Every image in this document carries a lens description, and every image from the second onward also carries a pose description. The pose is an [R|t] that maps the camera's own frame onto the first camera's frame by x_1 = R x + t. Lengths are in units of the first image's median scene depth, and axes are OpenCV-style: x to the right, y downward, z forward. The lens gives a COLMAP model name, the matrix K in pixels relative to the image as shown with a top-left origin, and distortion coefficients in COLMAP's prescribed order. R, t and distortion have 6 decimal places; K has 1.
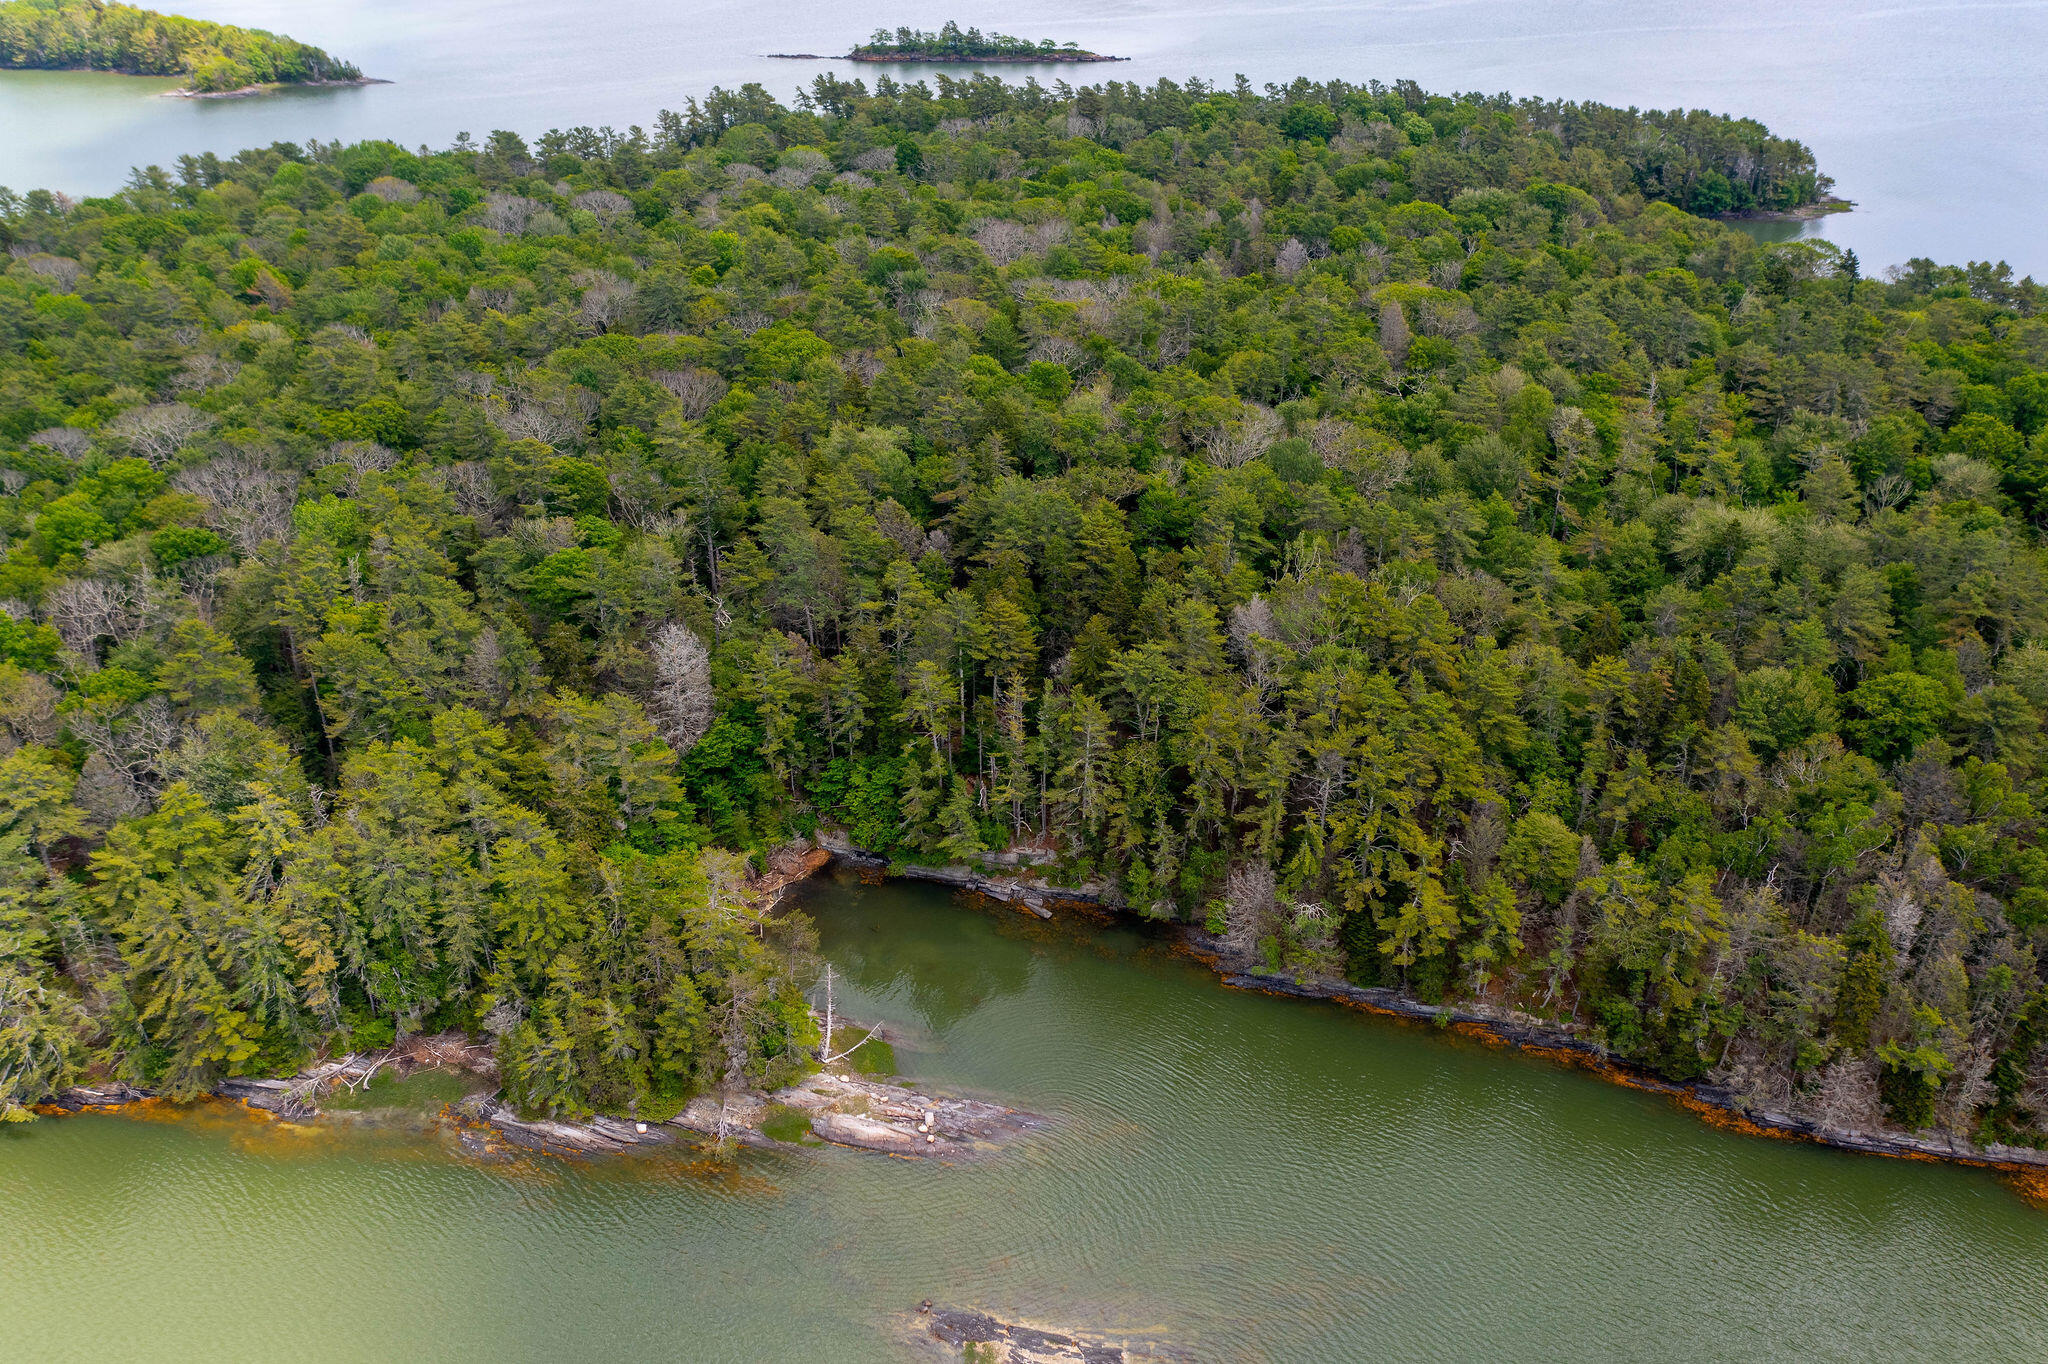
lens RADIAL K [[1626.8, 0, 1026.9], [0, 1626.8, 686.6], [0, 0, 1]] dist [-0.007474, 0.006582]
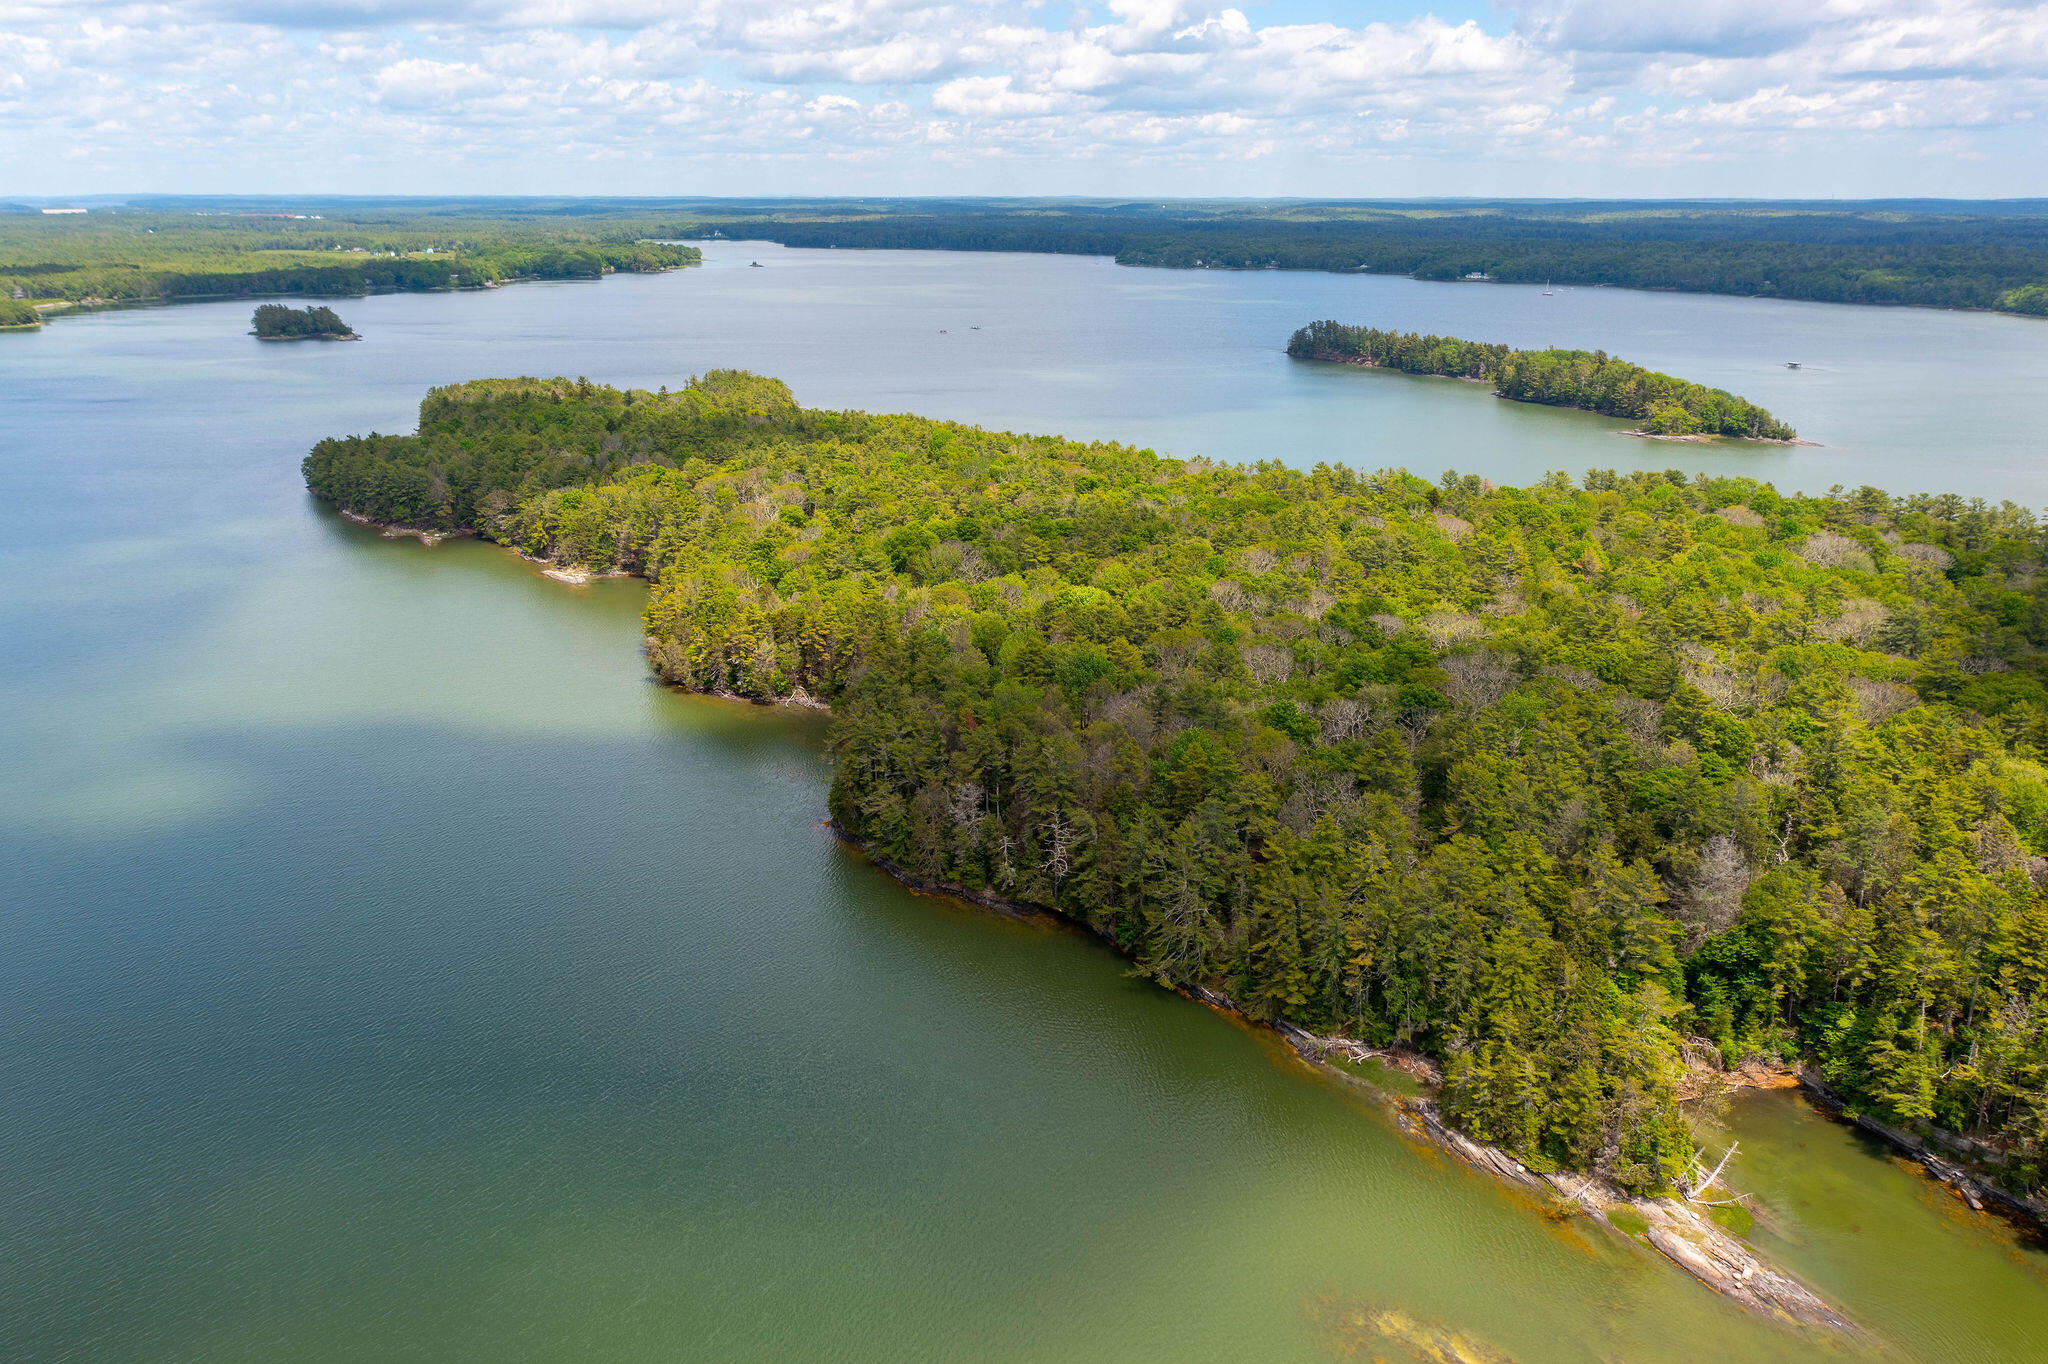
lens RADIAL K [[1626.8, 0, 1029.9], [0, 1626.8, 681.4], [0, 0, 1]] dist [-0.007474, 0.006582]
pose [[0.659854, 0.220422, -0.718337, 0.299090], [-0.369715, 0.927515, -0.055006, 0.118300], [0.654144, 0.301876, 0.693518, -0.209894]]
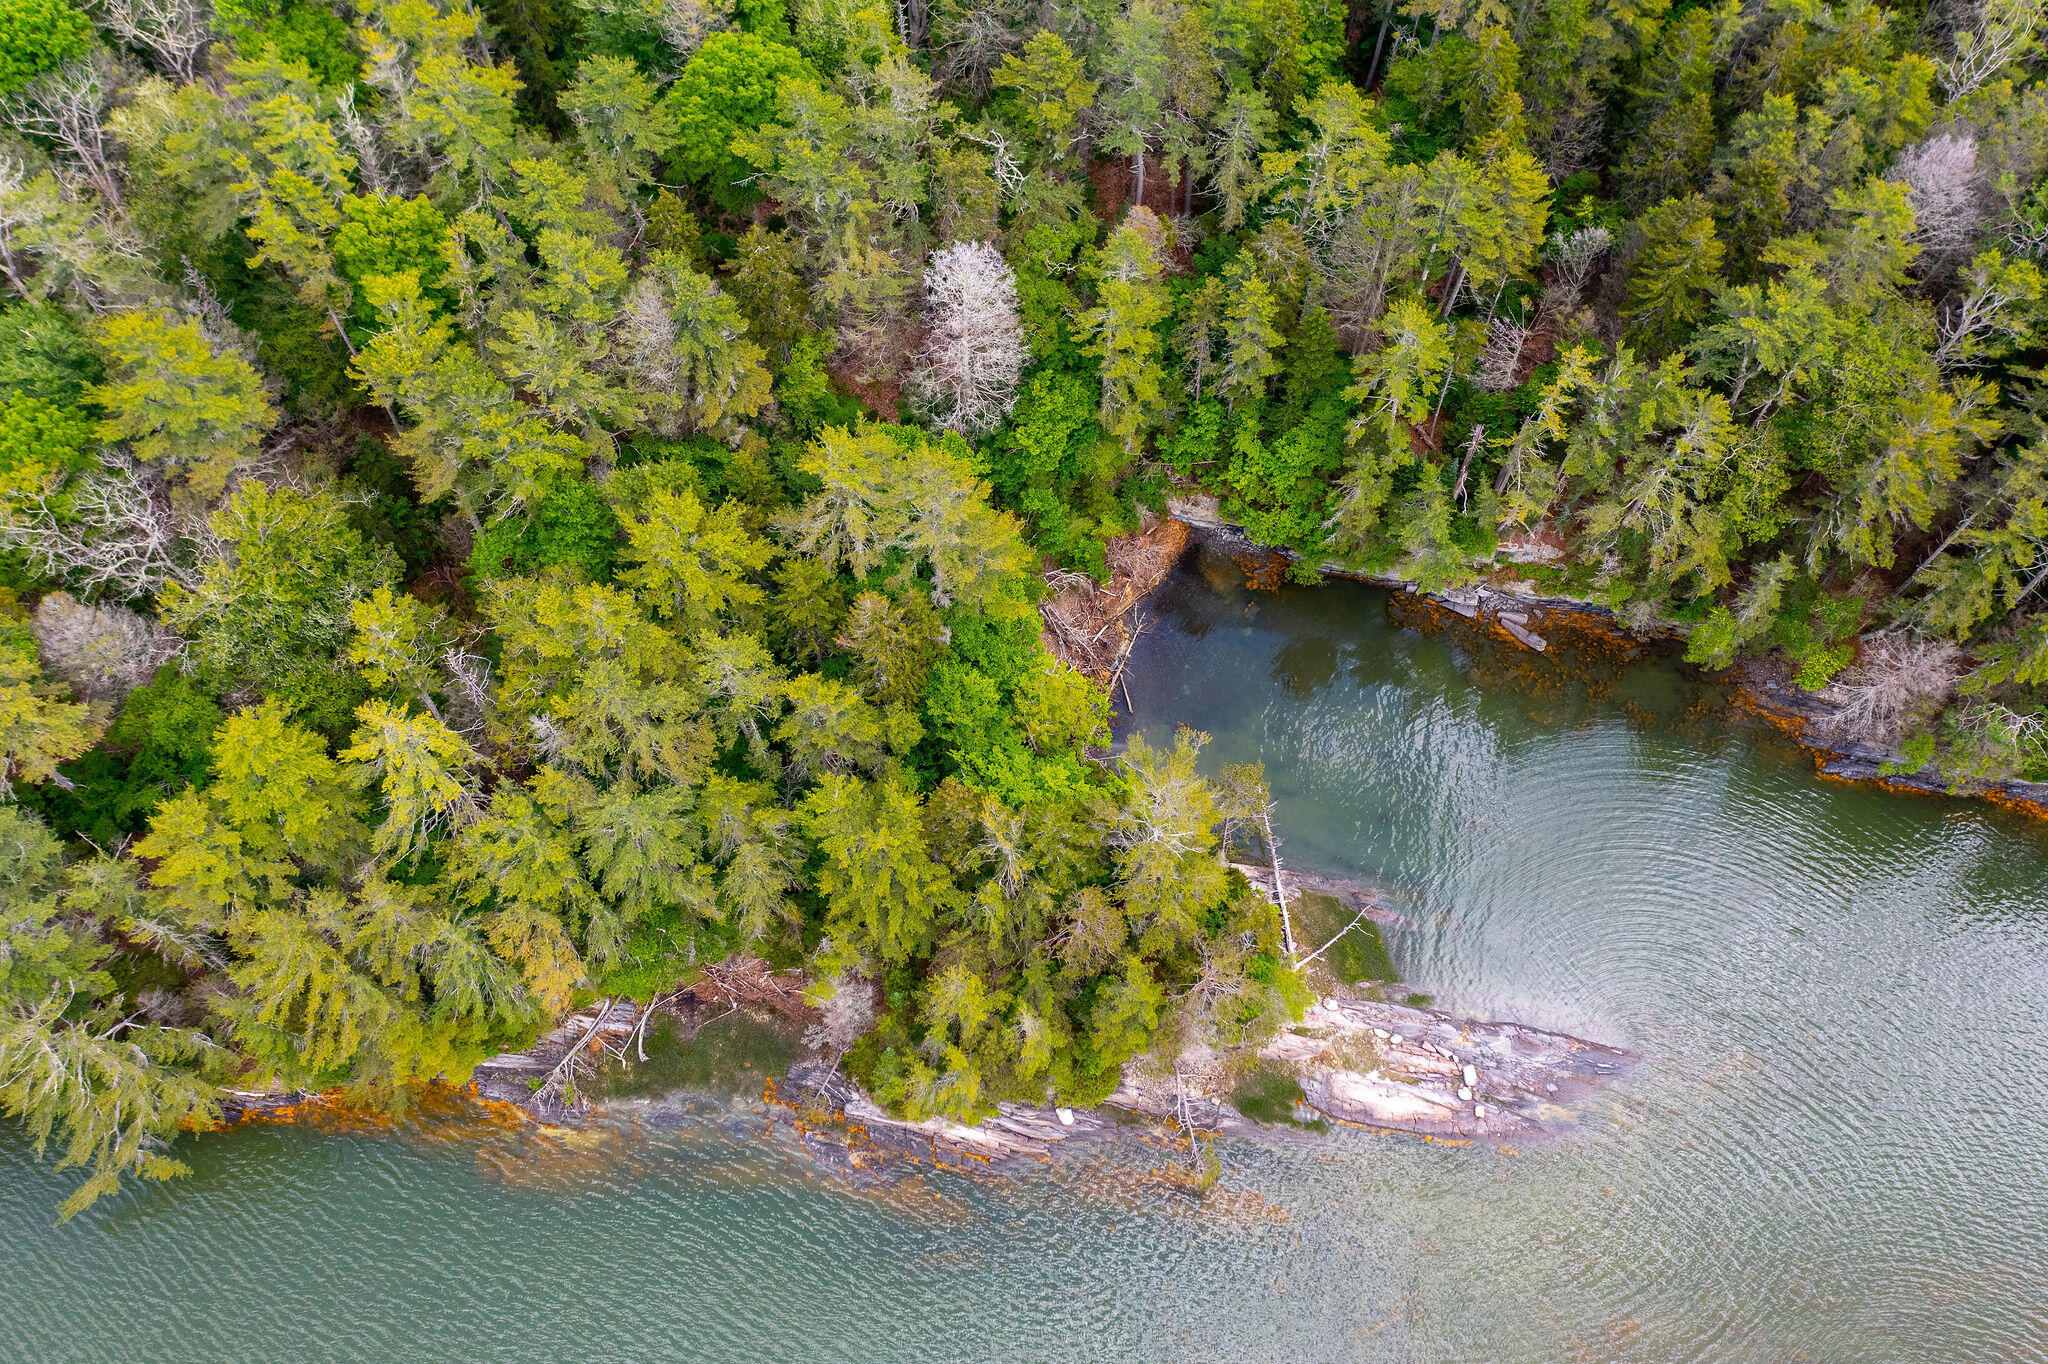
lens RADIAL K [[1626.8, 0, 1020.6], [0, 1626.8, 670.5], [0, 0, 1]] dist [-0.007474, 0.006582]
pose [[0.998110, -0.054462, 0.028474, -0.239454], [0.029657, 0.832641, 0.553018, -0.249013], [-0.053828, -0.551128, 0.832683, 0.470806]]
